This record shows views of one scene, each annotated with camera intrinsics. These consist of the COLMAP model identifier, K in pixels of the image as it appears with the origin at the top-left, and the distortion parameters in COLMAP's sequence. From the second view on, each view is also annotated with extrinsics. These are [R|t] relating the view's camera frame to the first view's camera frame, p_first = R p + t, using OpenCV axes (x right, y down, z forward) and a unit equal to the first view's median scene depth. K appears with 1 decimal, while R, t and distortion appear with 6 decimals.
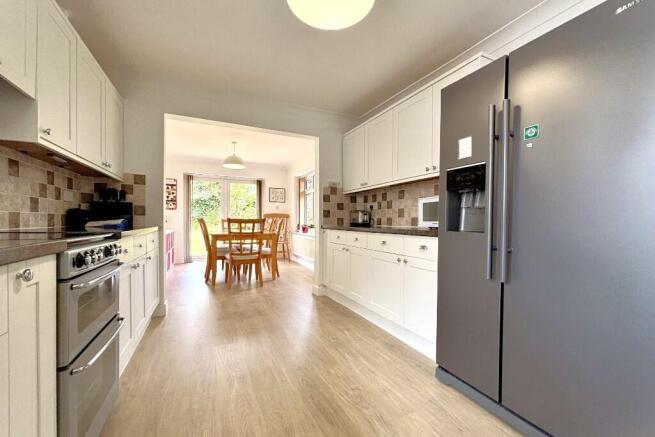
lens RADIAL K [[268.0, 0, 327.8], [0, 268.0, 224.6], [0, 0, 1]] dist [0.002751, 0.000179]
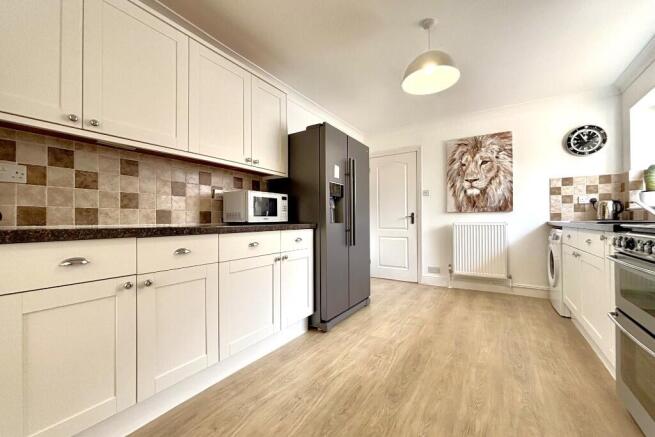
lens RADIAL K [[268.0, 0, 324.4], [0, 268.0, 215.2], [0, 0, 1]] dist [0.002751, 0.000179]
pose [[-0.526051, 0.007362, 0.850421, -0.565412], [0.007785, 0.999962, -0.003840, -0.011009], [-0.850418, 0.004601, -0.526088, 1.299675]]
